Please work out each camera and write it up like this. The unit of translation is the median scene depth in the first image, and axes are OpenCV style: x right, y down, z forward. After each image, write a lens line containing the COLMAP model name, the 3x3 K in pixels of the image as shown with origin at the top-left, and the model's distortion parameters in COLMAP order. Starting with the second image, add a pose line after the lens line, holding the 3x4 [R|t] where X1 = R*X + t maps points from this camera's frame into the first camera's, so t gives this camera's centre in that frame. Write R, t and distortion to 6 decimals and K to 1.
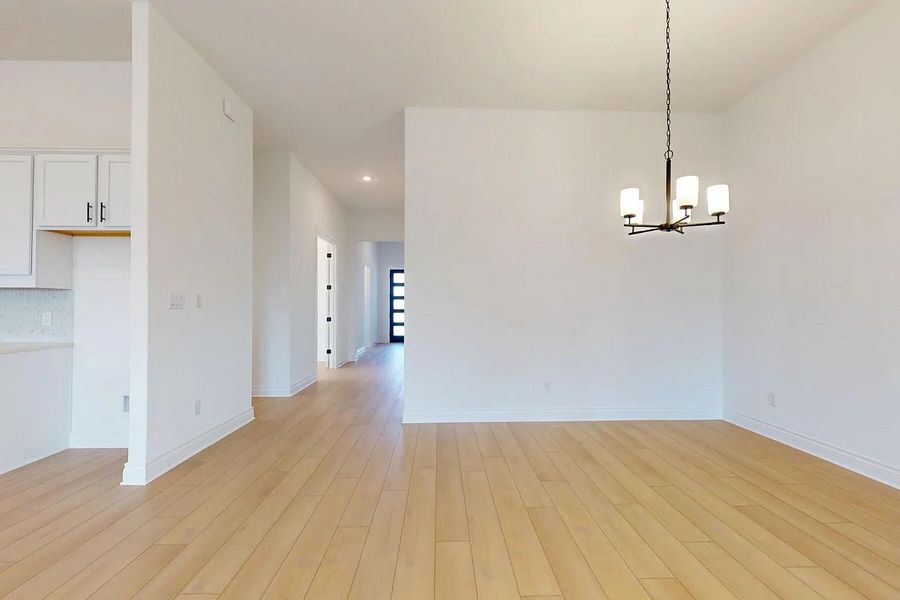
lens RADIAL K [[389.9, 0, 448.3], [0, 389.9, 302.4], [0, 0, 1]] dist [0.000824, 0.000097]
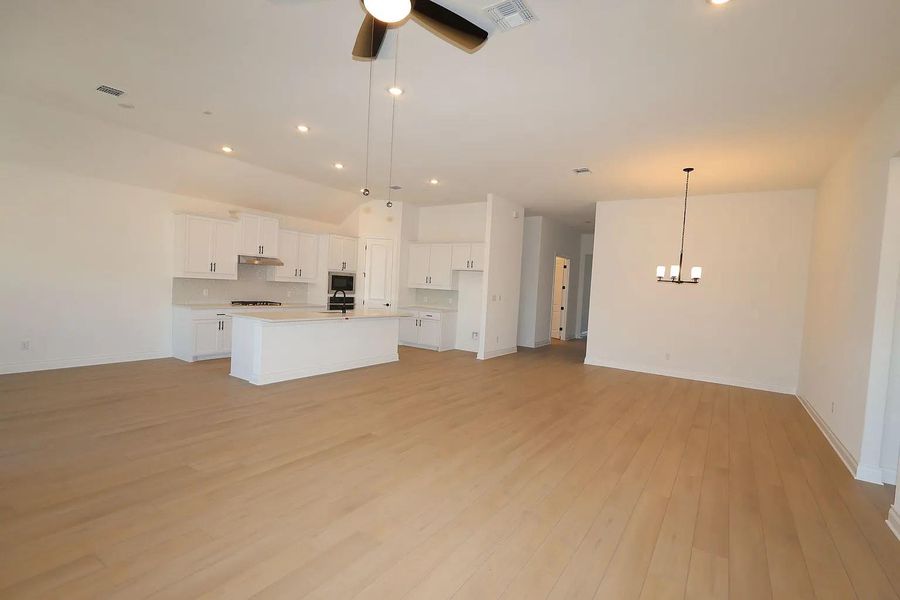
lens RADIAL K [[413.4, 0, 452.6], [0, 413.4, 304.1], [0, 0, 1]] dist [-0.000642, -0.000034]
pose [[0.815737, 0.070751, -0.574080, 0.662836], [-0.048851, 0.997372, 0.053504, -0.092025], [0.576357, -0.015601, 0.817049, -1.387889]]
